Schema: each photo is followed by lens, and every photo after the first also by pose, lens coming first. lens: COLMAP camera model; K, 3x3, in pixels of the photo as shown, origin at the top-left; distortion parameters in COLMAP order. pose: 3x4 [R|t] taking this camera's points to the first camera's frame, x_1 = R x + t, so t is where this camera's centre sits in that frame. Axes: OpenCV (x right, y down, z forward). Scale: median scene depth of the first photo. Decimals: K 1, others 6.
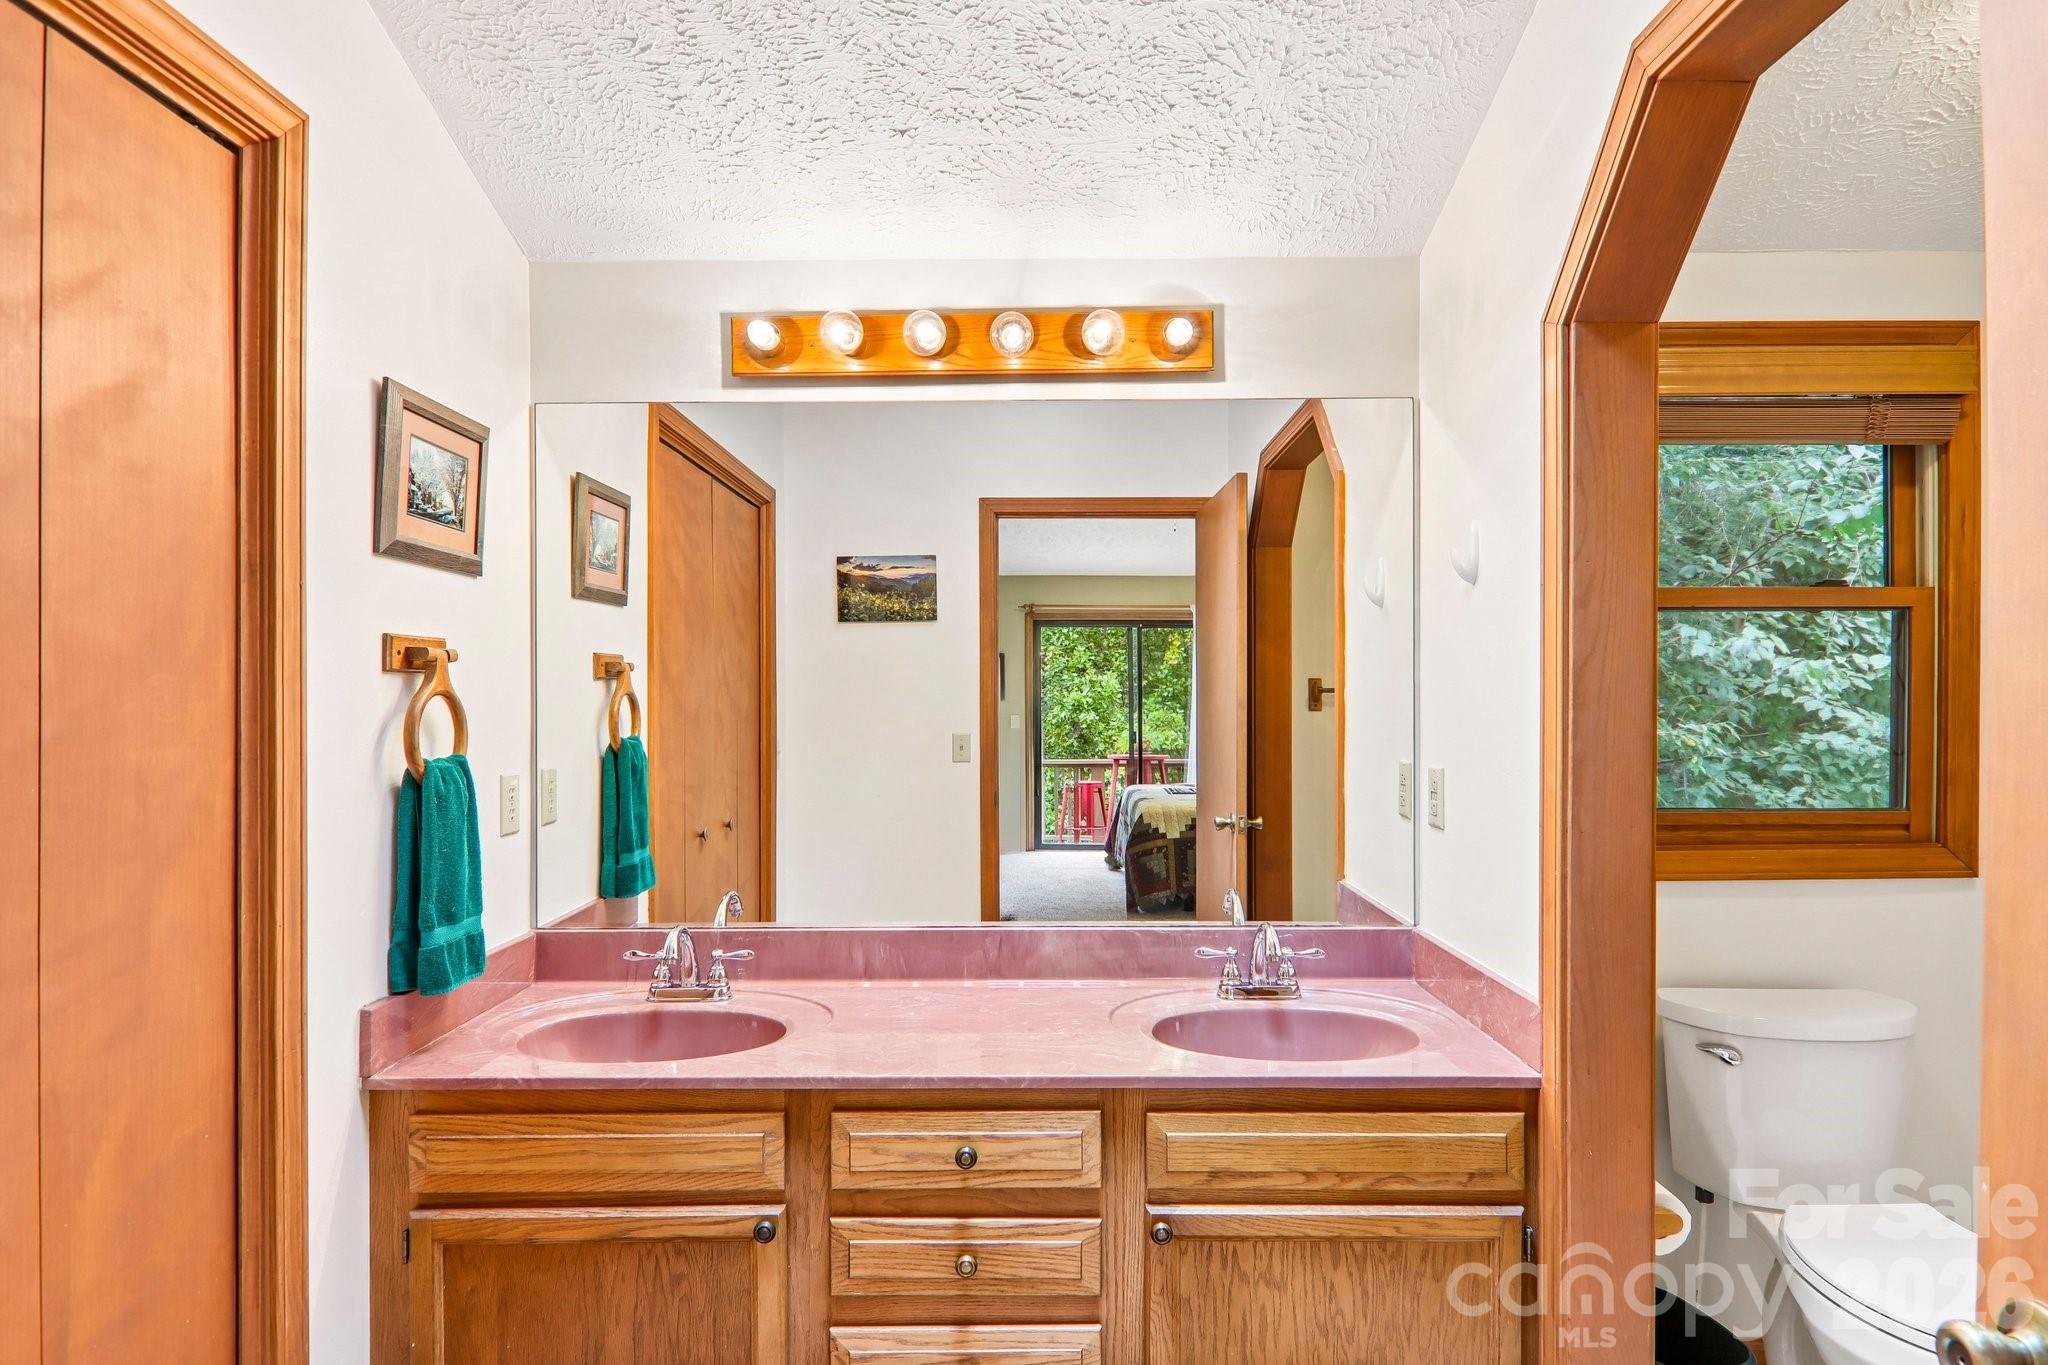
lens RADIAL K [[1145.8, 0, 1026.1], [0, 1145.8, 697.5], [0, 0, 1]] dist [0.006777, -0.020753]
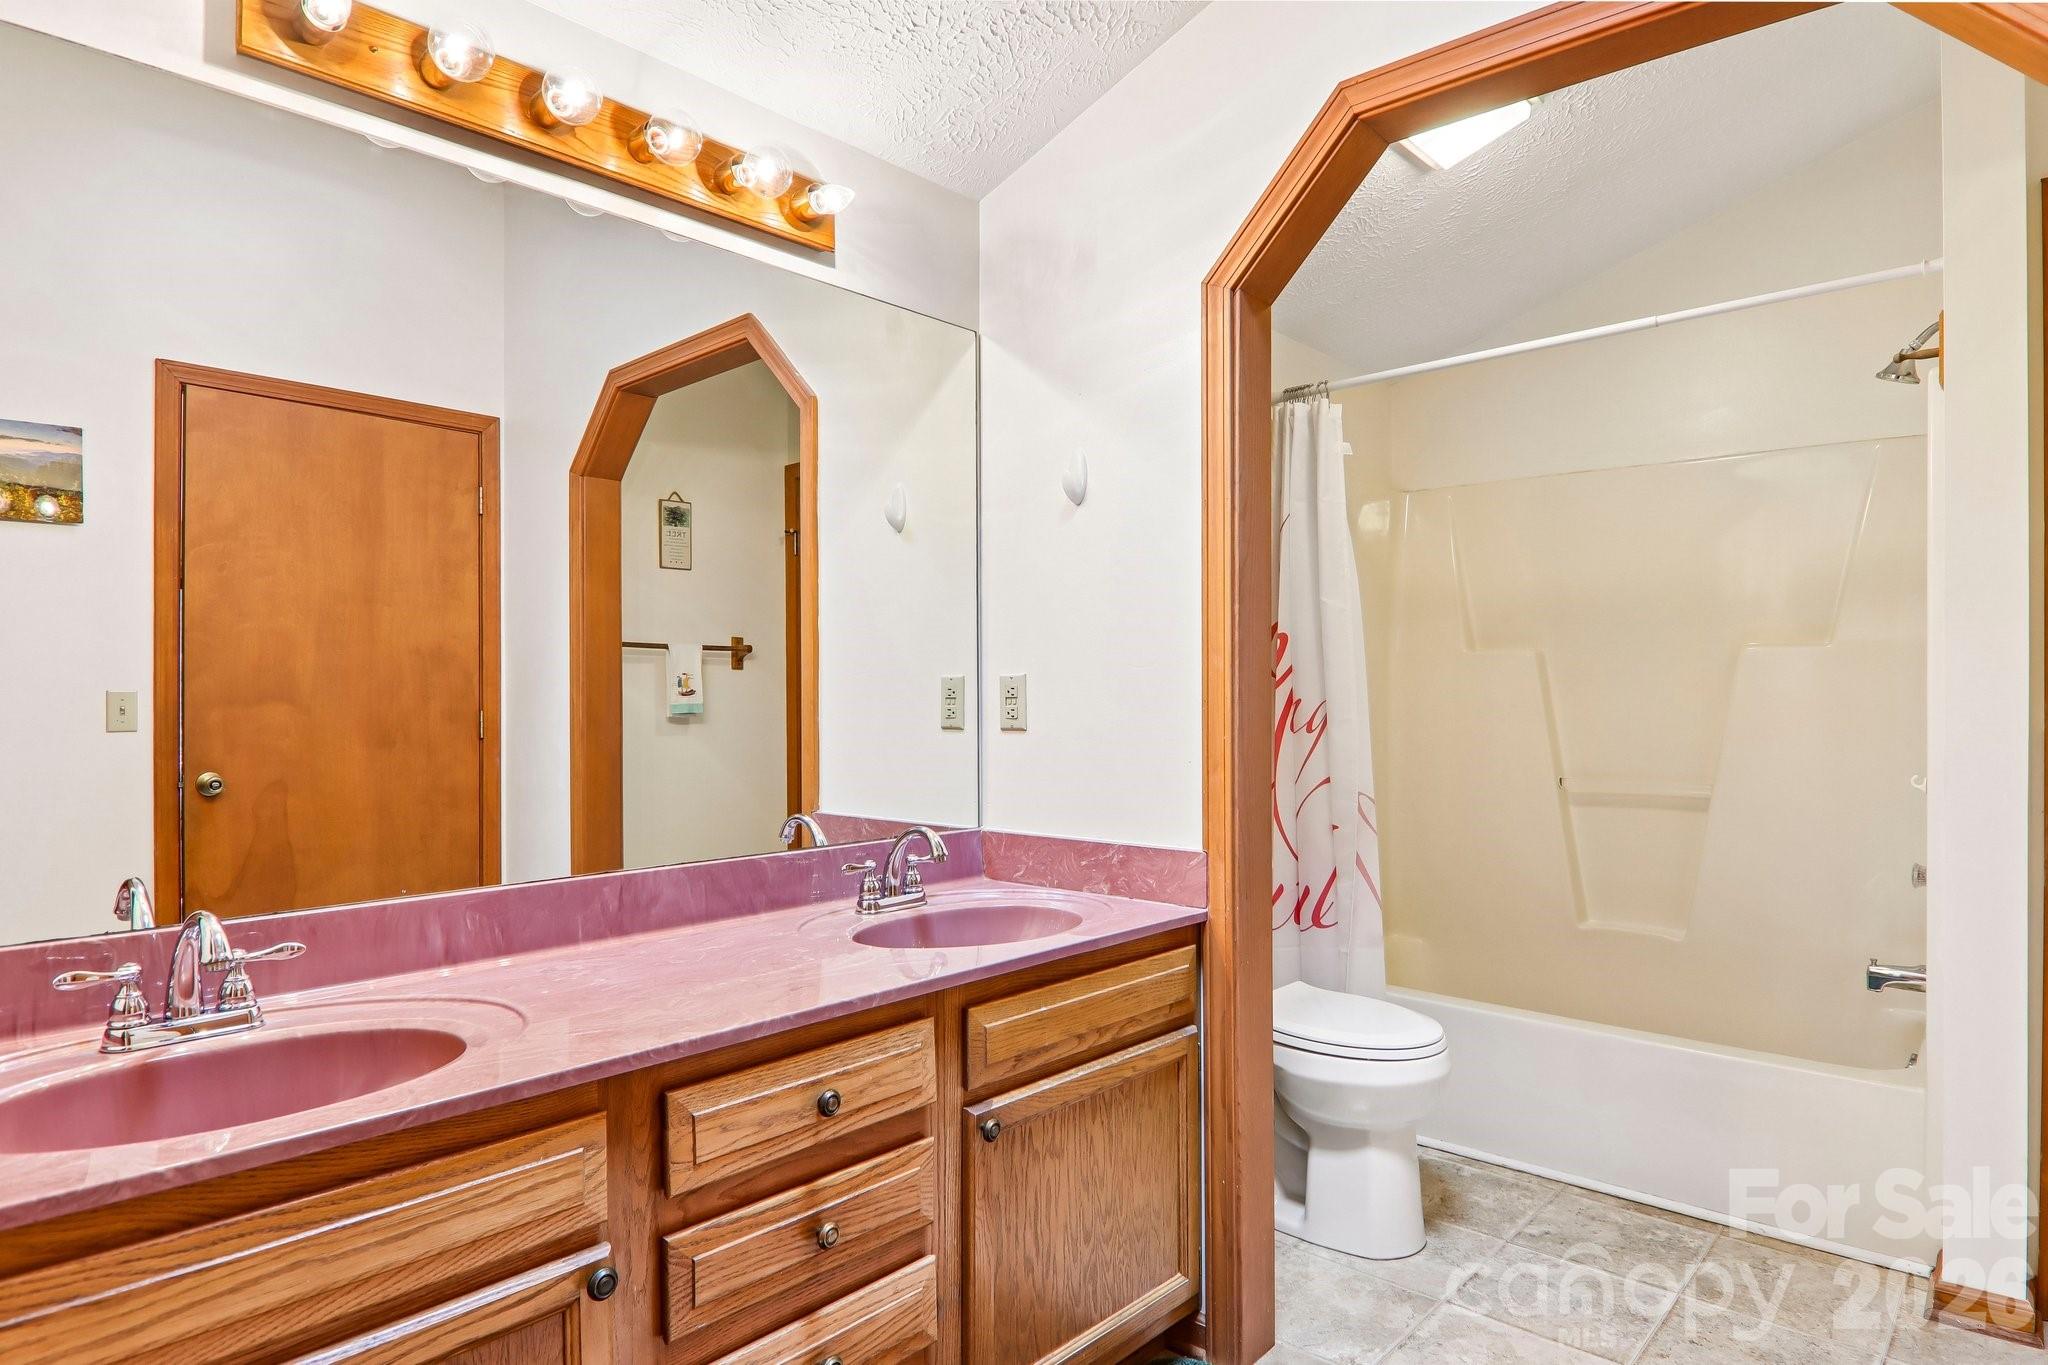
lens RADIAL K [[1173.3, 0, 1029.6], [0, 1173.3, 683.9], [0, 0, 1]] dist [0.003242, -0.023286]
pose [[0.660073, 0.009832, 0.751137, -0.586264], [0.005733, 0.999819, -0.018124, 0.113518], [-0.751179, 0.016269, 0.659898, 0.322862]]
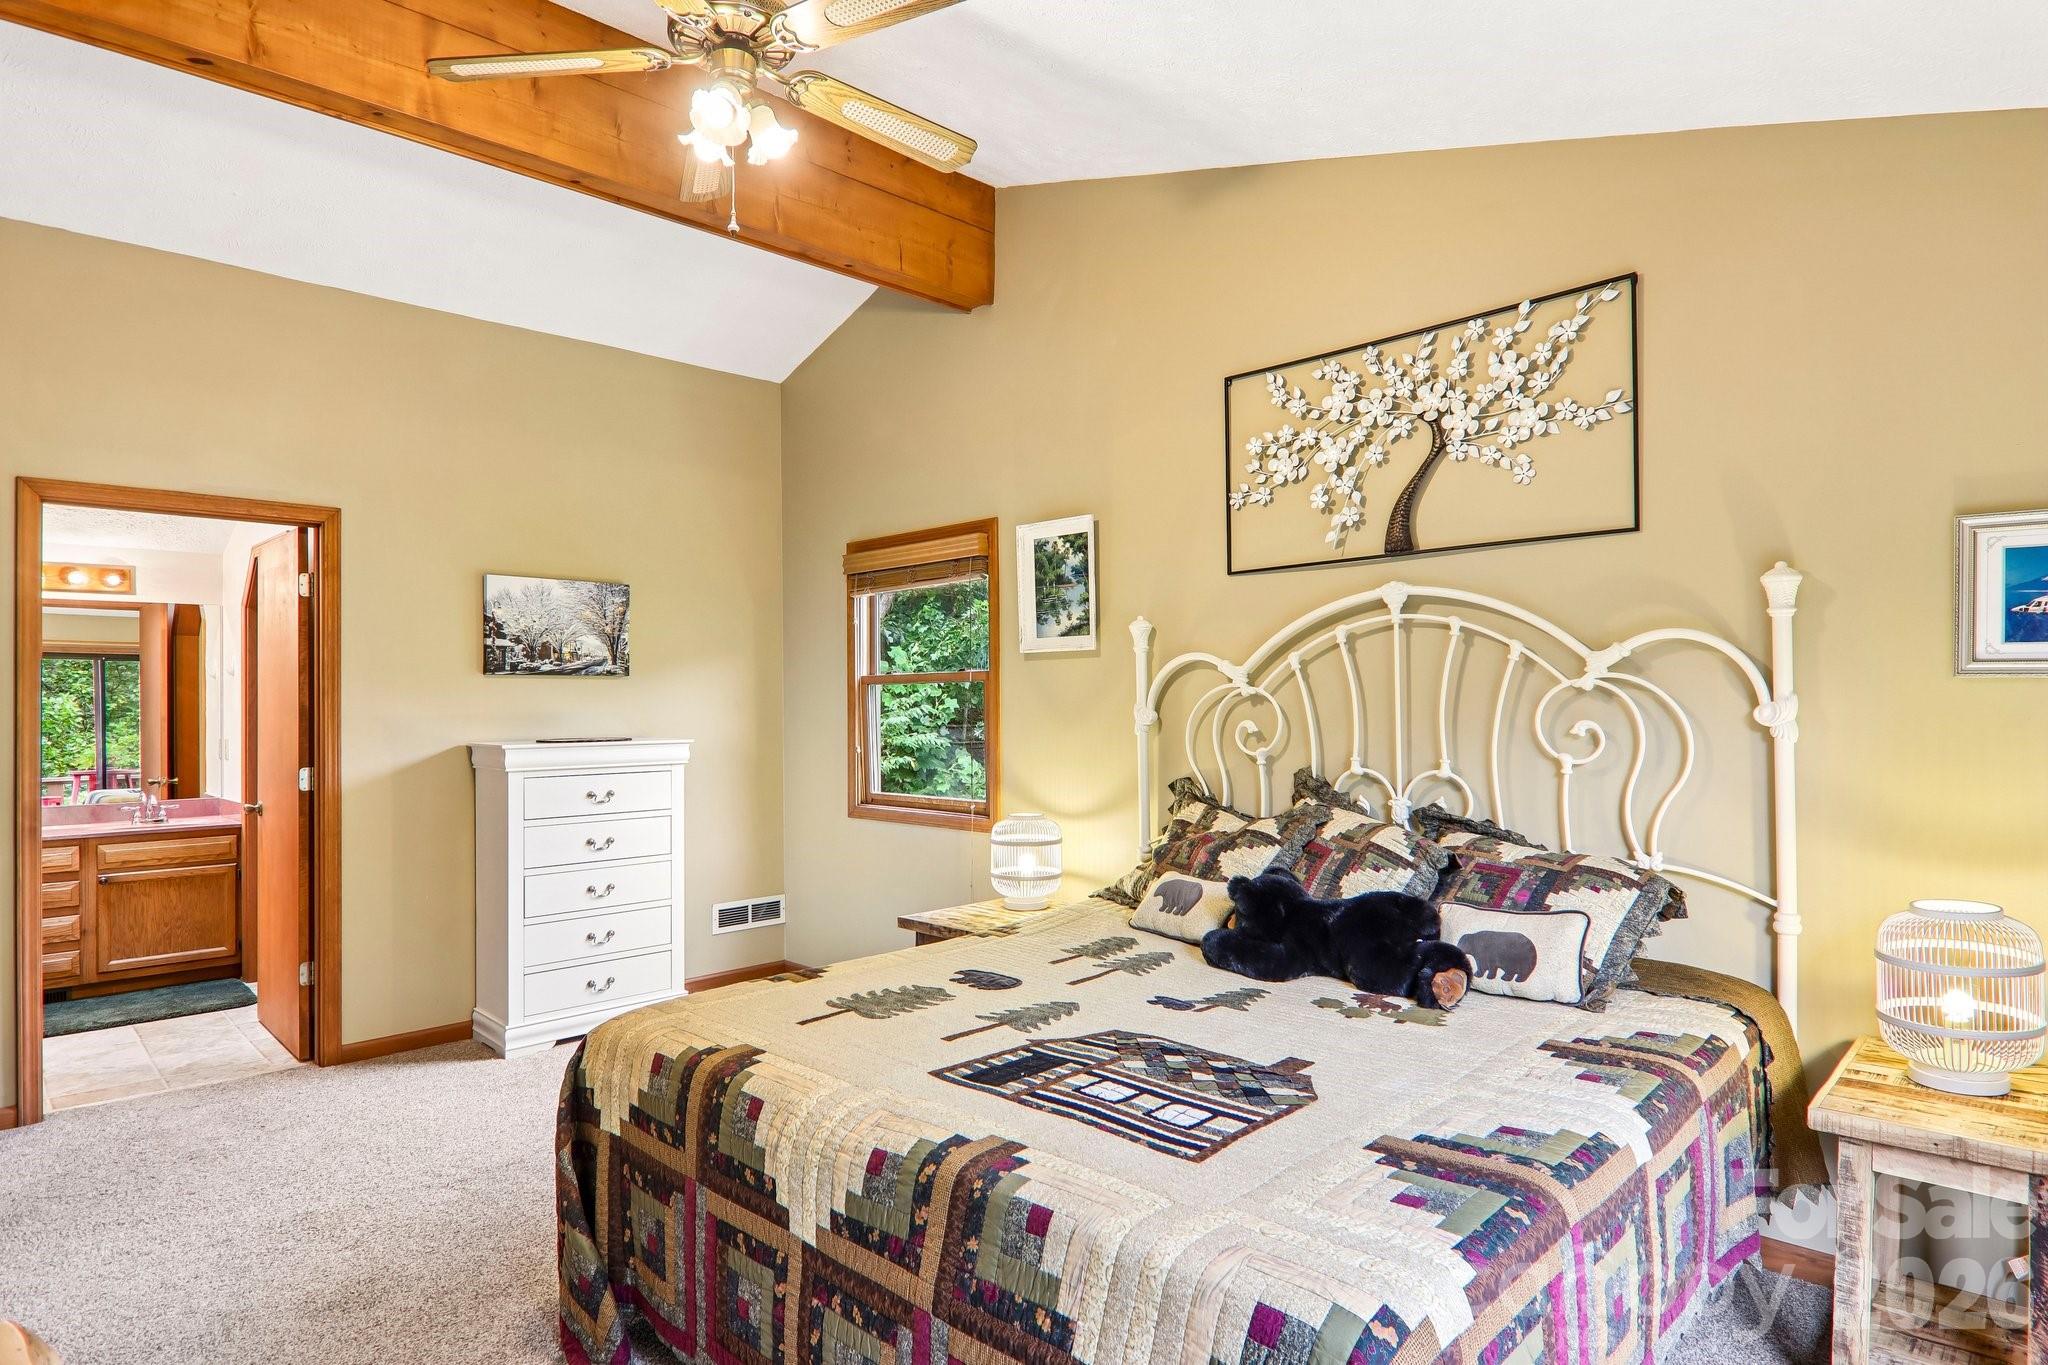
lens RADIAL K [[1129.5, 0, 1022.7], [0, 1129.5, 694.9], [0, 0, 1]] dist [0.002065, -0.016643]
pose [[0.710125, -0.001780, 0.704073, -0.259465], [0.015449, 0.999795, -0.013053, 0.027876], [-0.703906, 0.020146, 0.710008, -3.005132]]
